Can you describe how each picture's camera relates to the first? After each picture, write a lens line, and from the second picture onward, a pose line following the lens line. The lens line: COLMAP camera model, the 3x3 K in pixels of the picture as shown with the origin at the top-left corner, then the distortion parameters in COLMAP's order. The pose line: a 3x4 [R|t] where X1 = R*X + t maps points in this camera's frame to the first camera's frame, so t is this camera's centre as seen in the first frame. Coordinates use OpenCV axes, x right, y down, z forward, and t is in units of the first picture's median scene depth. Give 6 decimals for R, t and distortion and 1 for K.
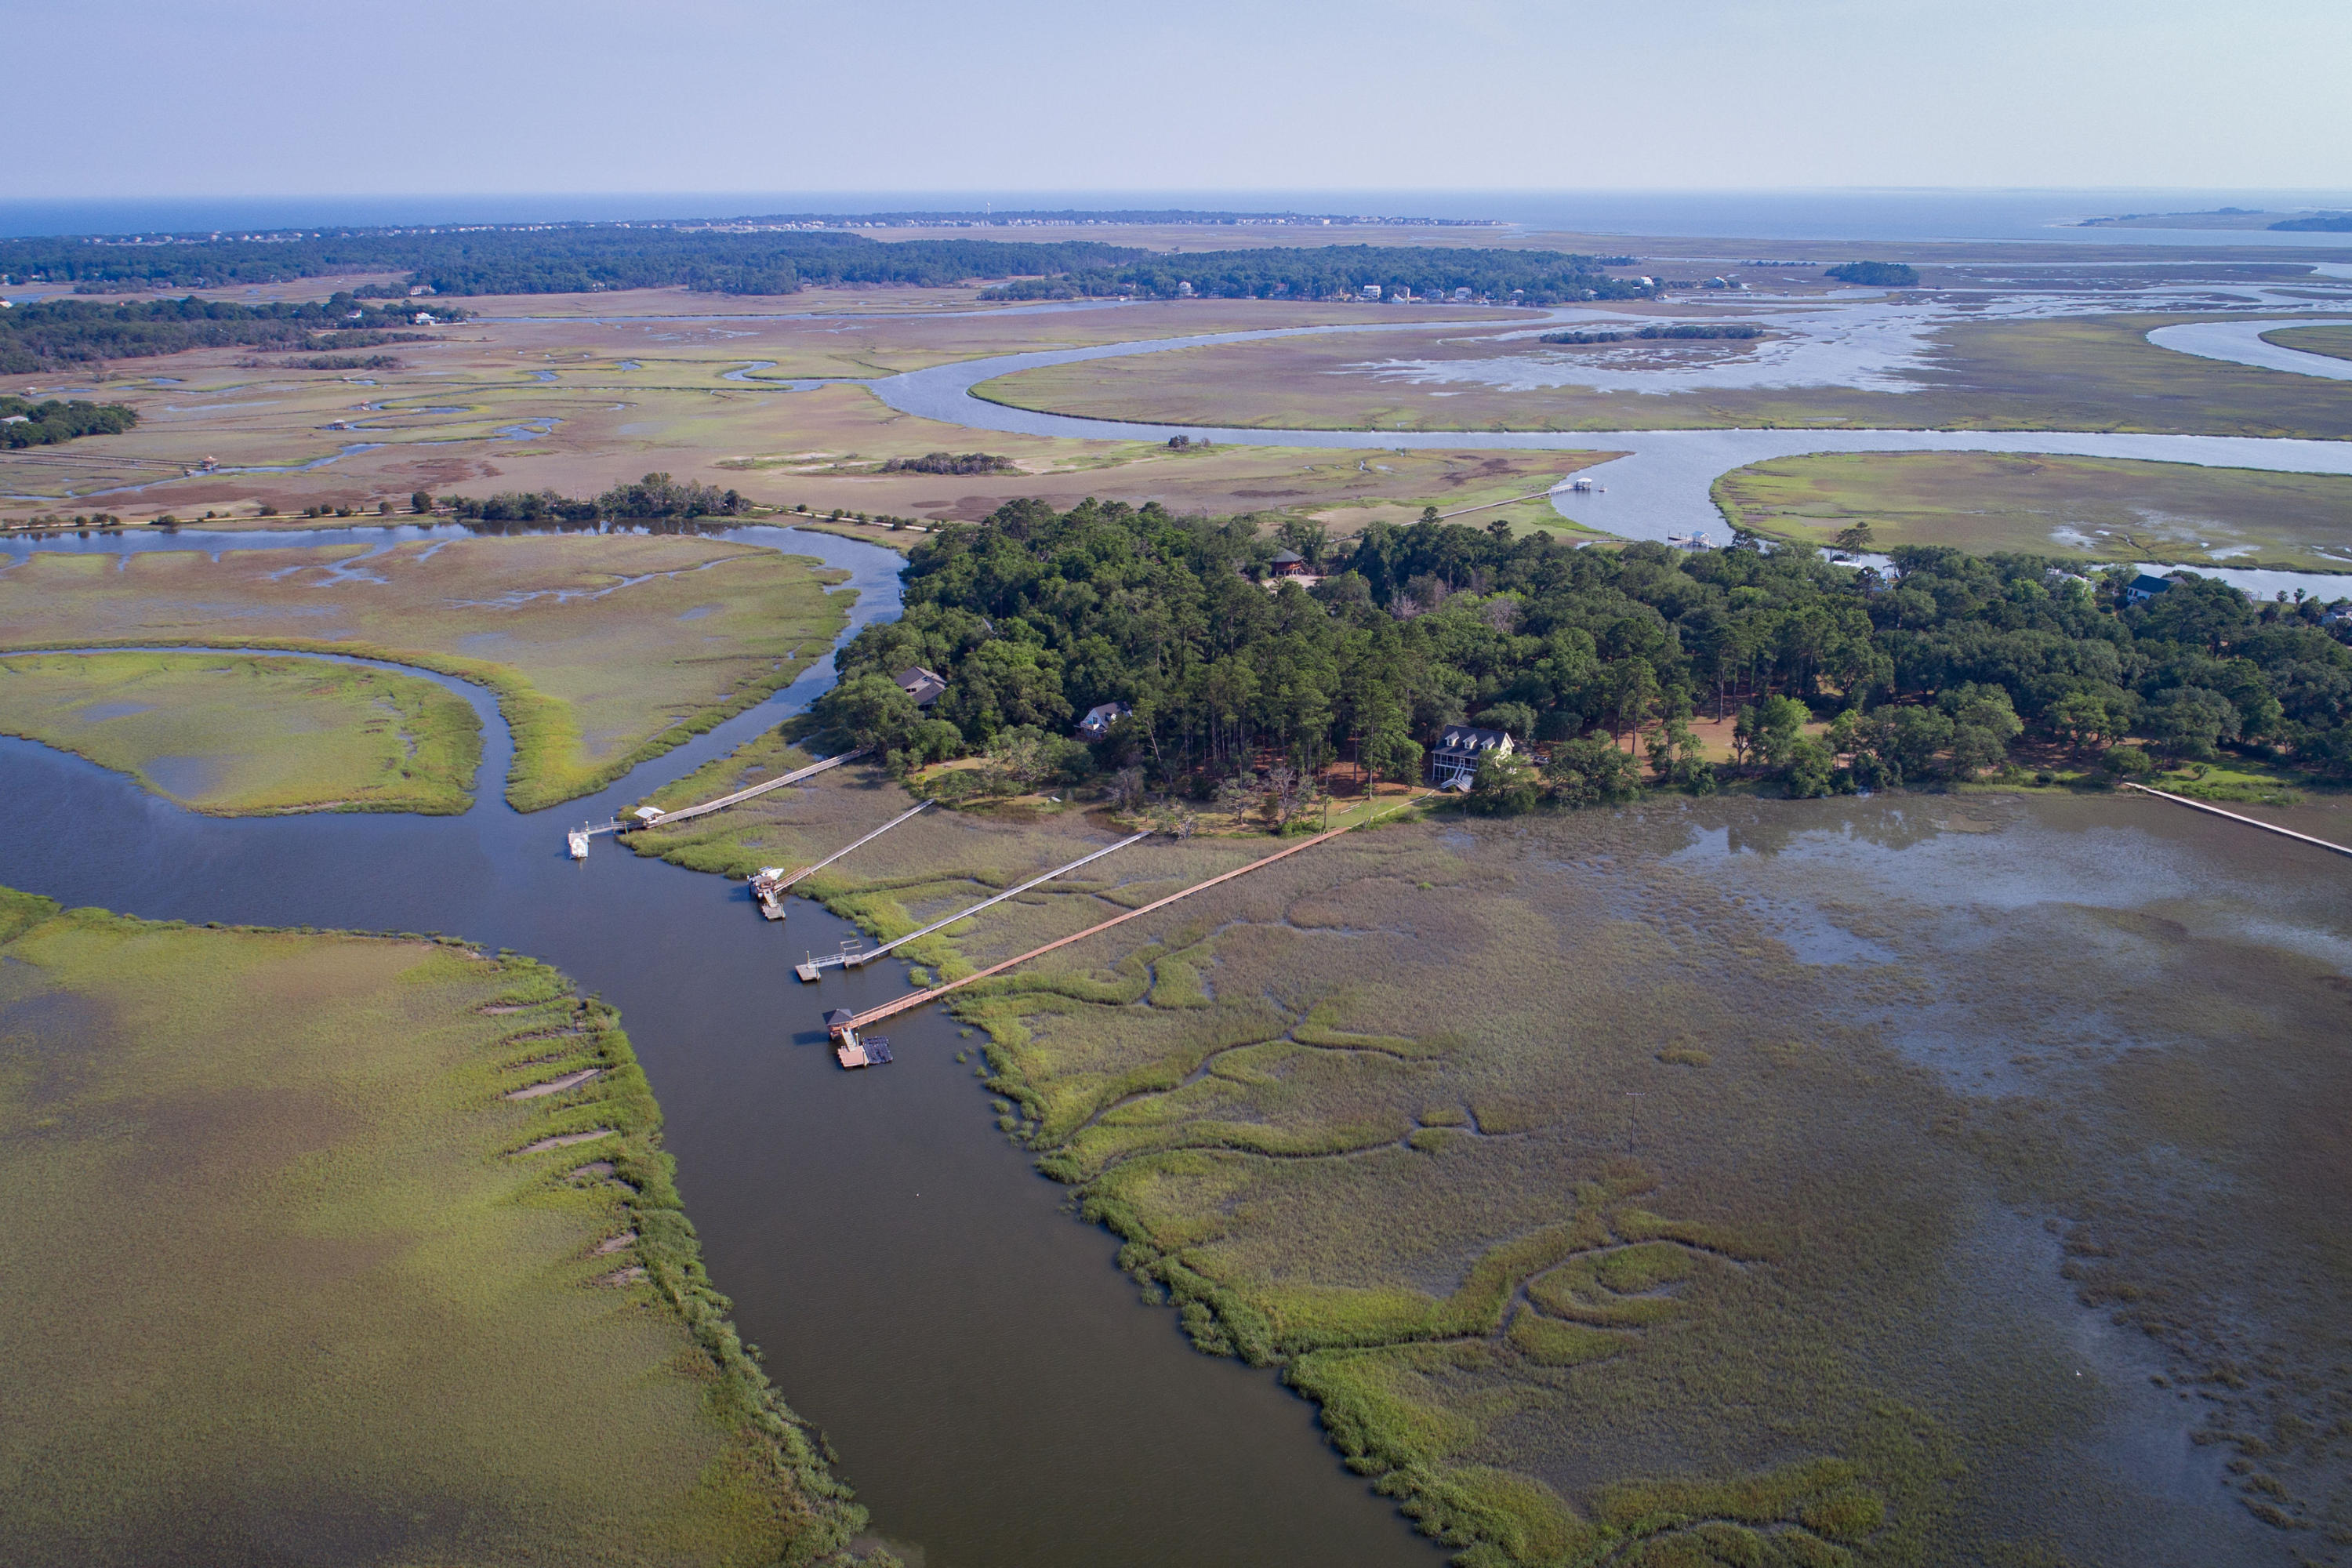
lens RADIAL K [[1877.2, 0, 1201.5], [0, 1877.2, 792.7], [0, 0, 1]] dist [-0.017689, 0.008727]
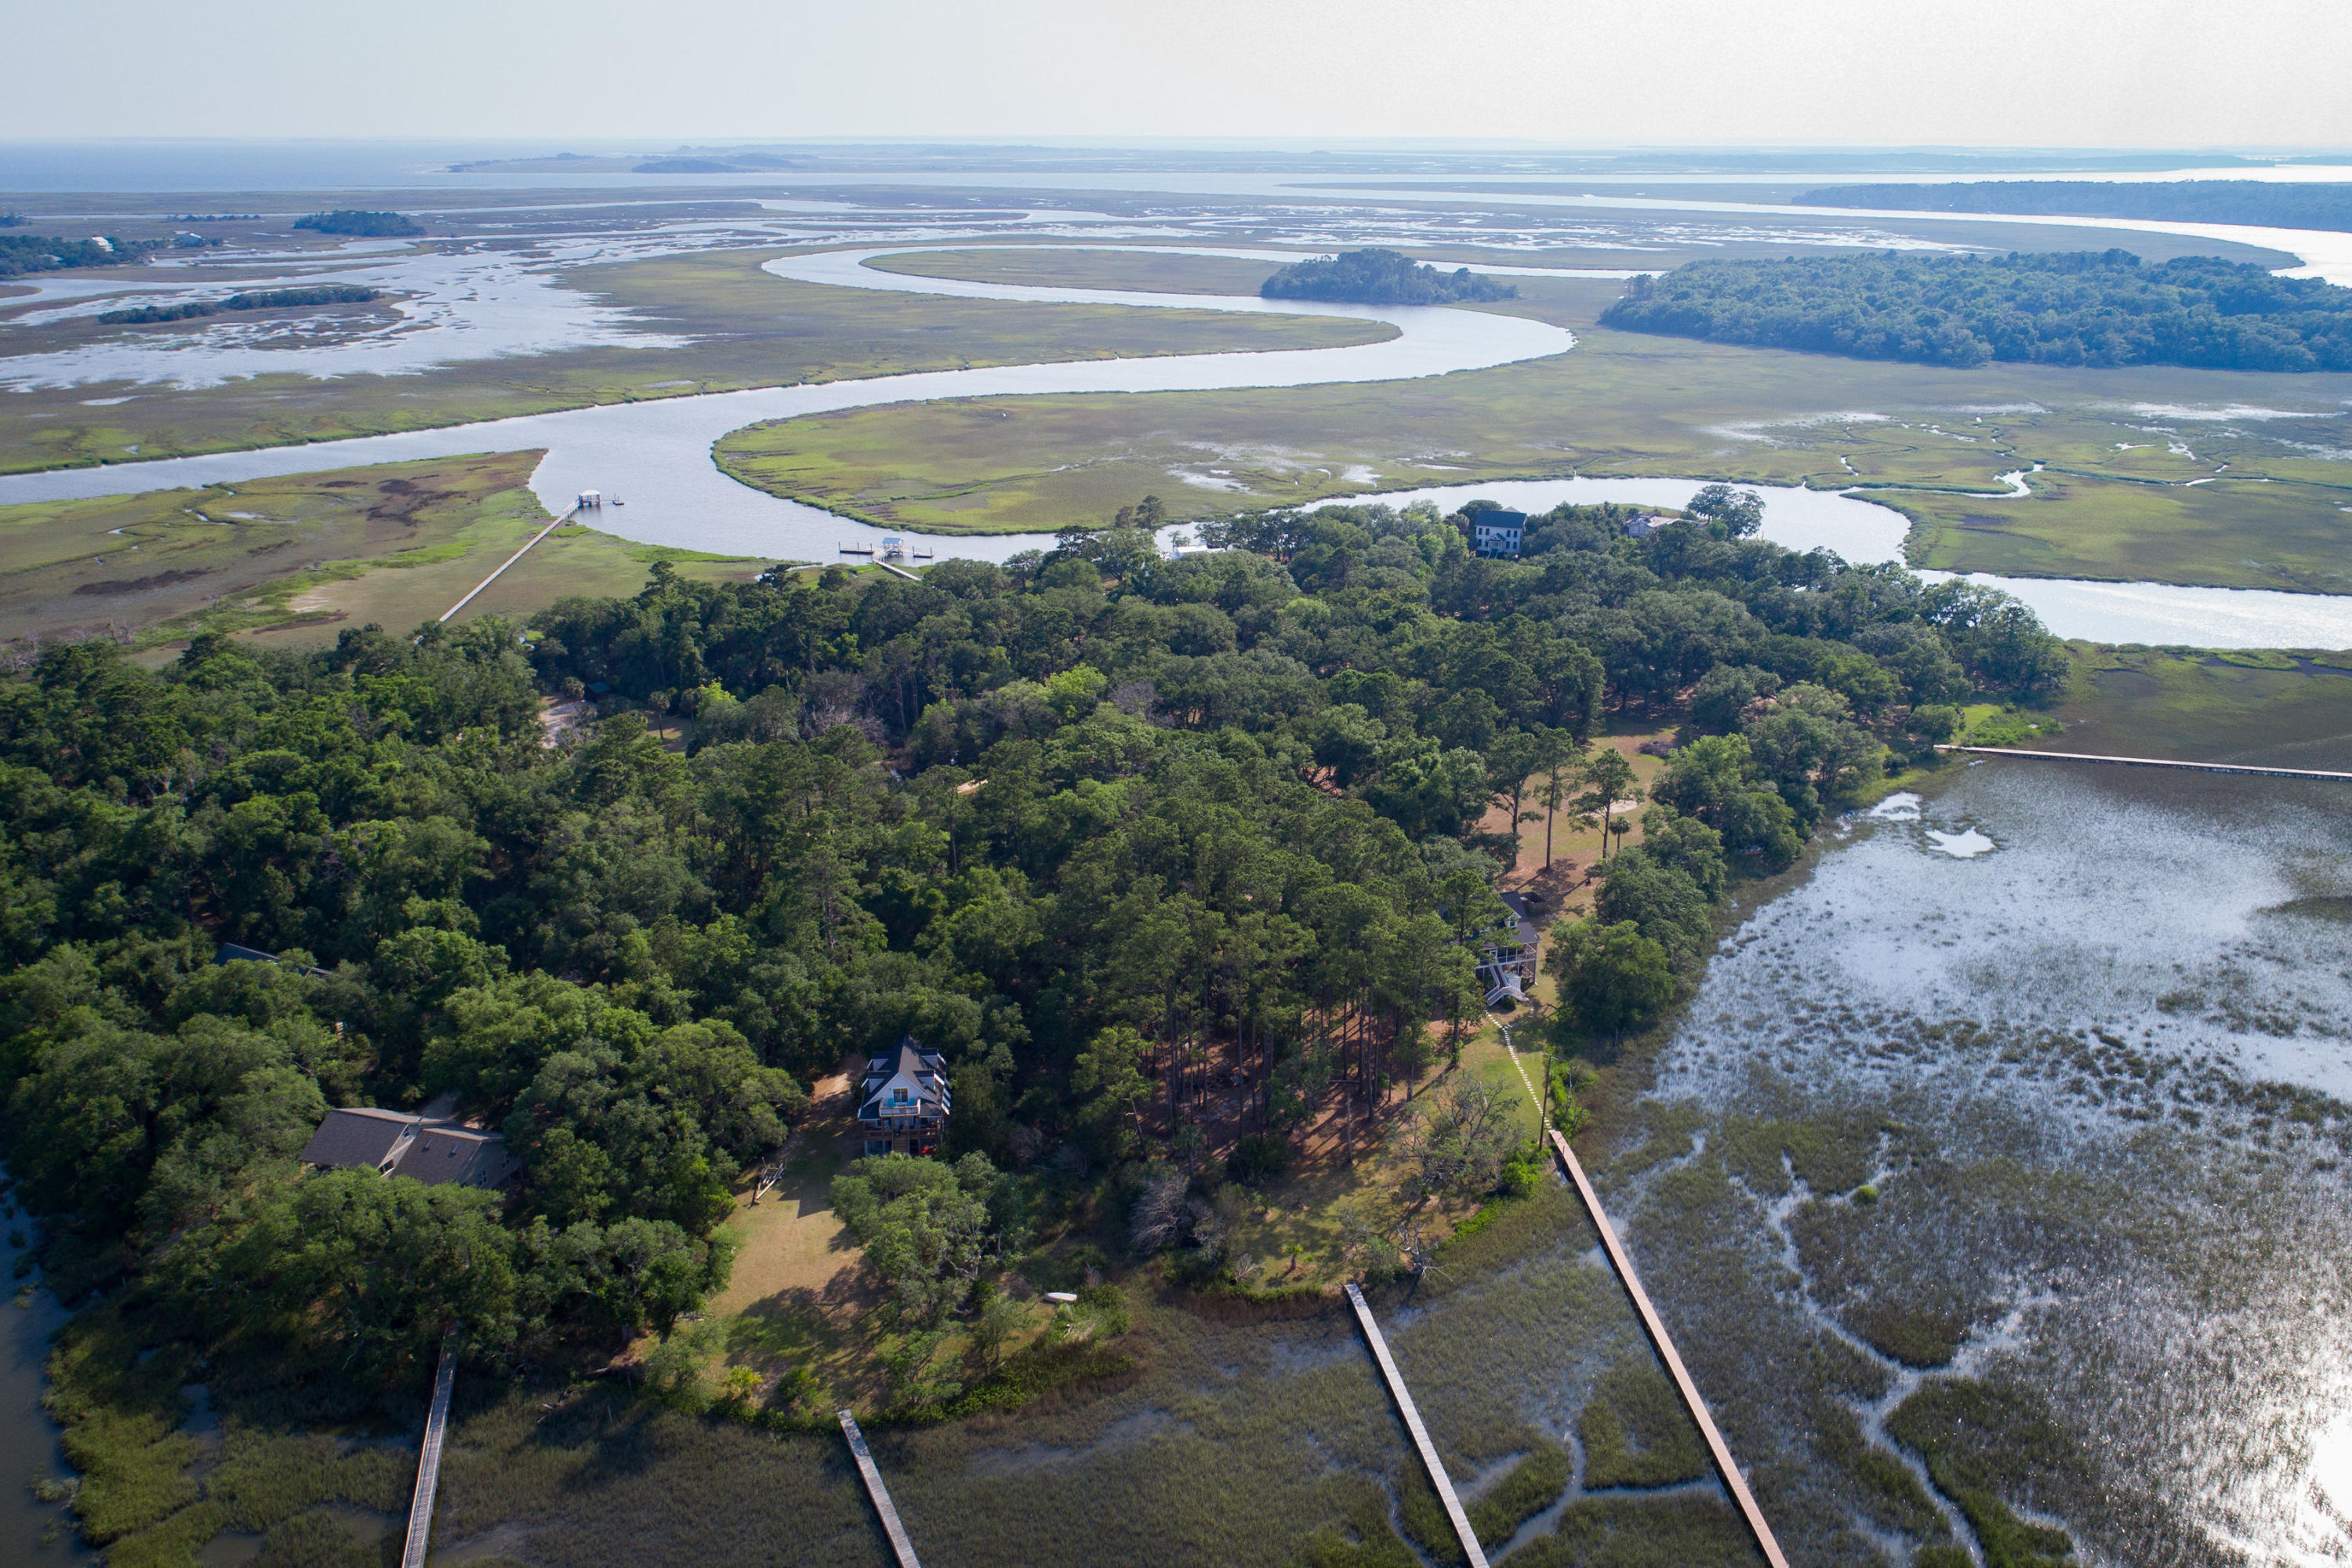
lens RADIAL K [[1877.2, 0, 1246.7], [0, 1877.2, 790.3], [0, 0, 1]] dist [-0.017689, 0.008727]
pose [[0.664677, -0.244070, 0.706140, -0.091336], [0.227827, 0.966334, 0.119553, -0.043323], [-0.711547, 0.081414, 0.697906, 0.162265]]
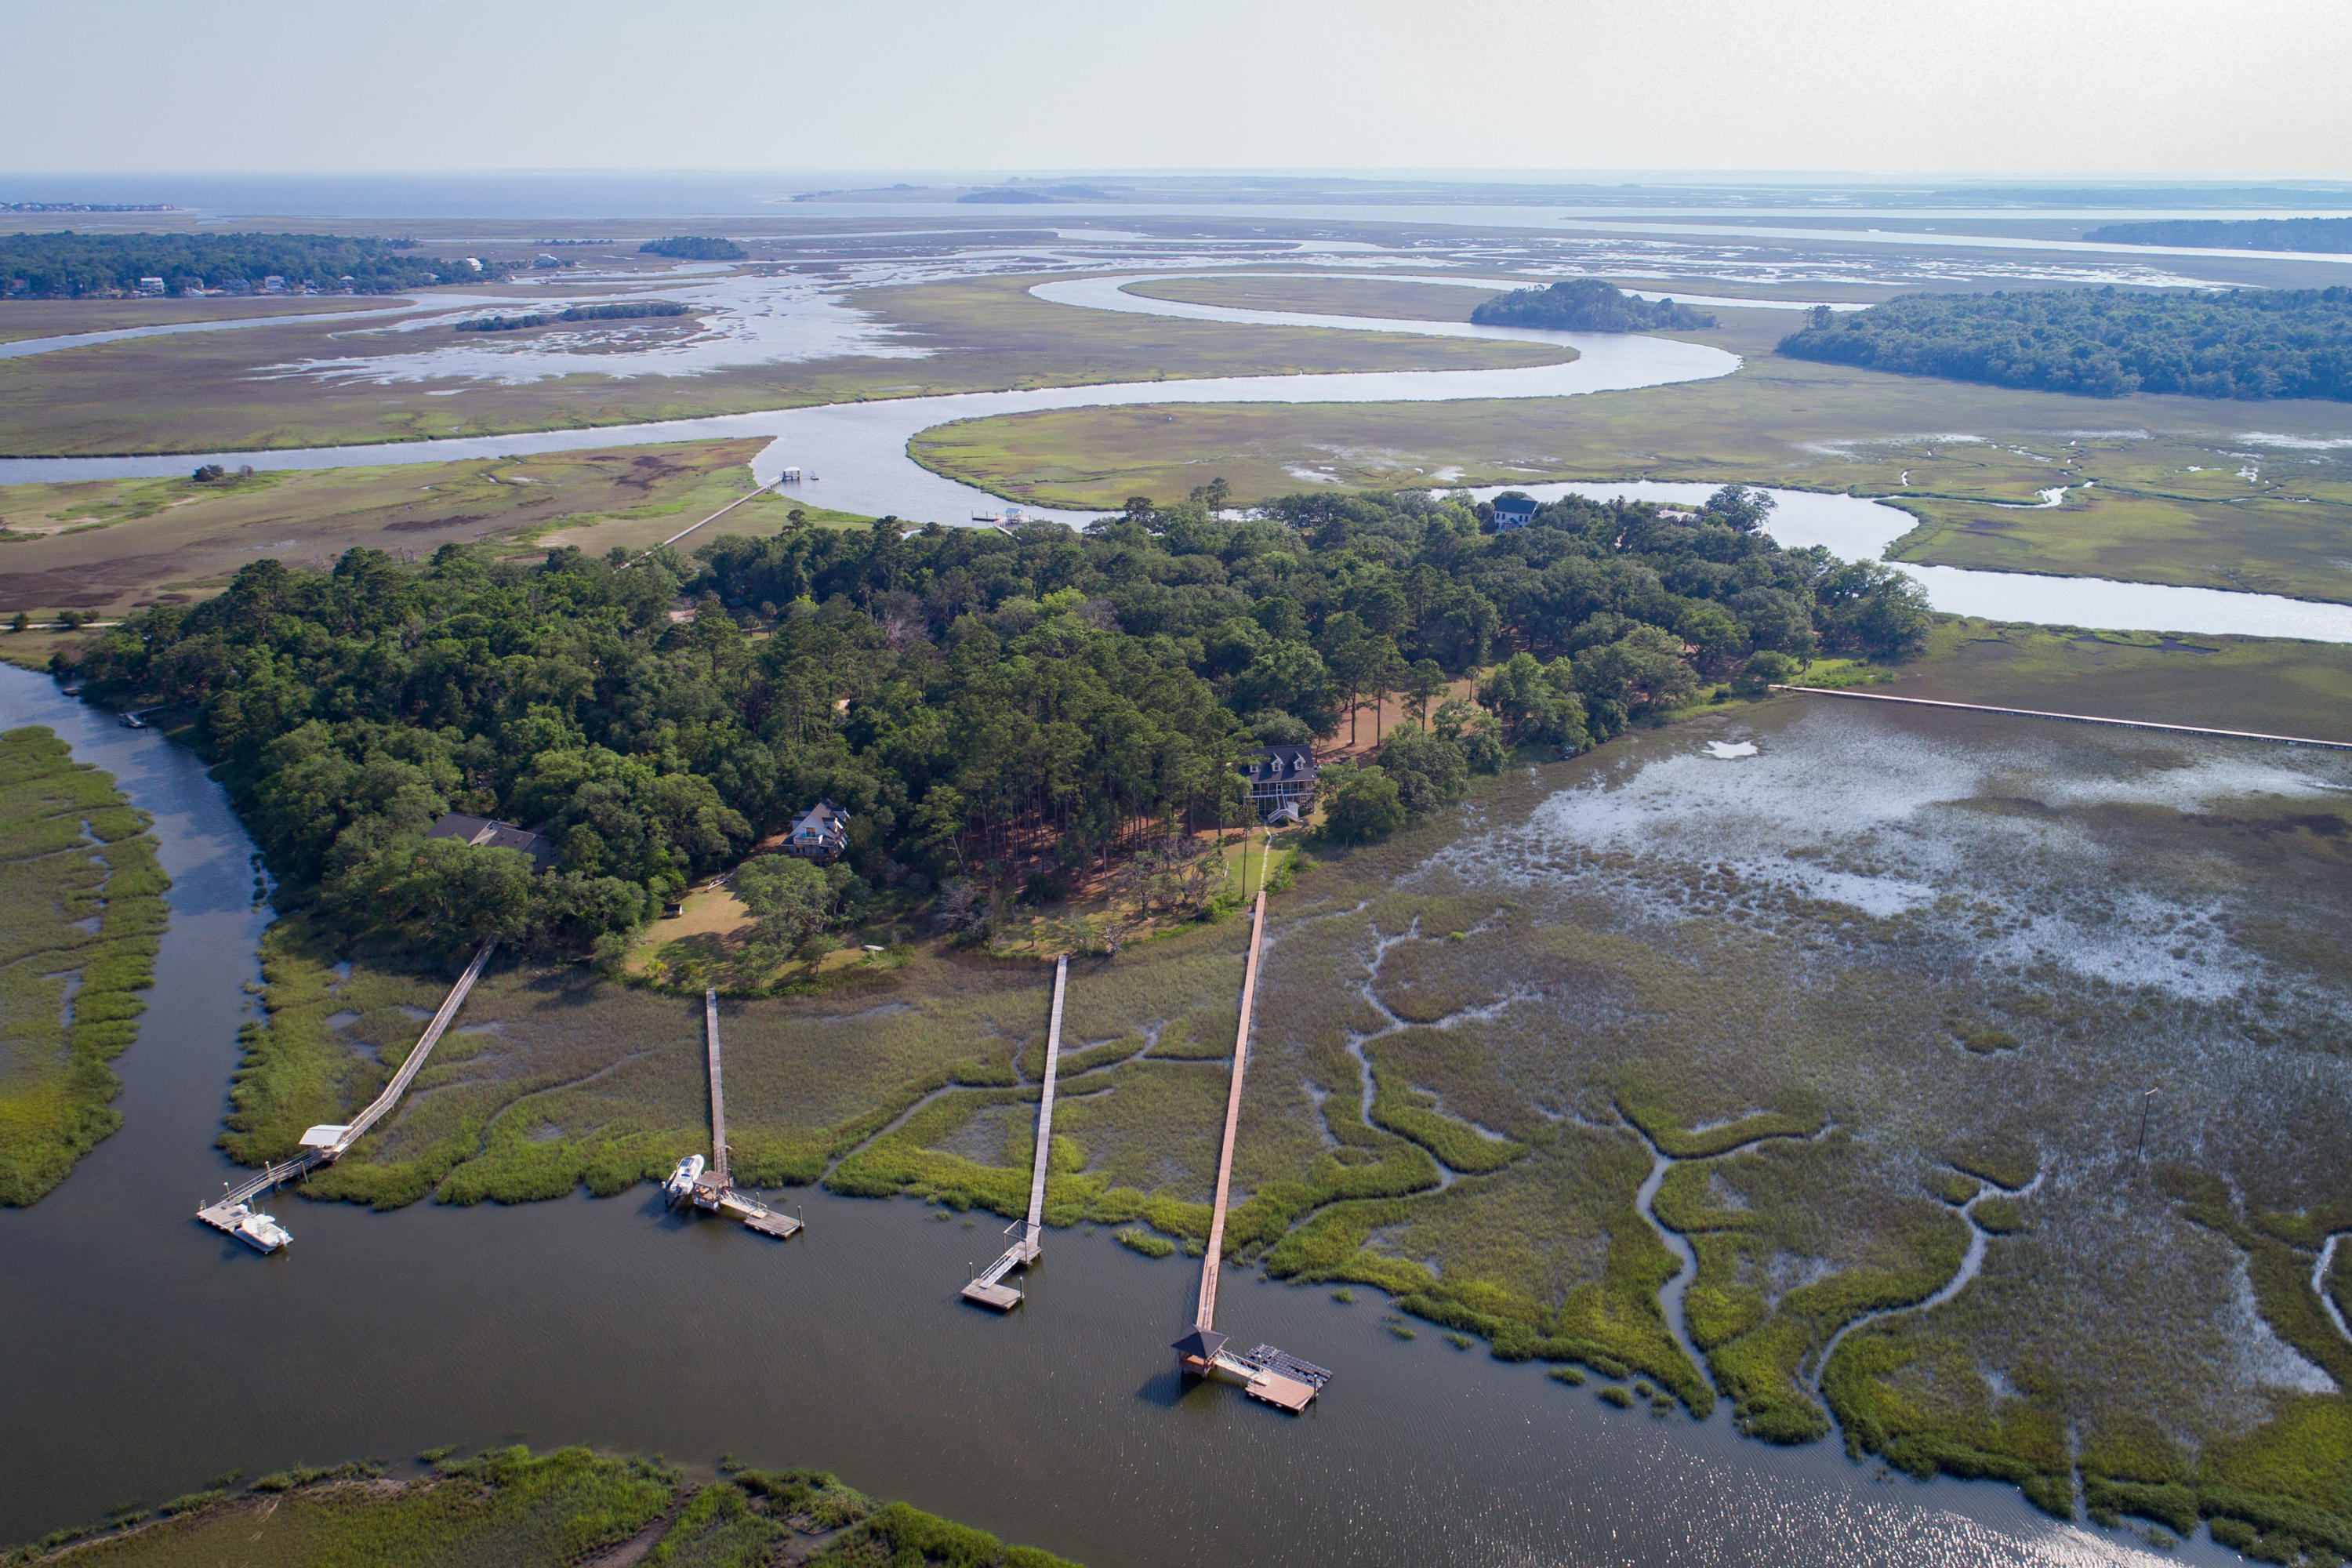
lens RADIAL K [[1877.2, 0, 1235.8], [0, 1877.2, 800.6], [0, 0, 1]] dist [-0.017689, 0.008727]
pose [[0.781104, -0.197408, 0.592373, -0.100259], [0.189910, 0.978872, 0.075792, -0.020847], [-0.594820, 0.053296, 0.802091, 0.087250]]
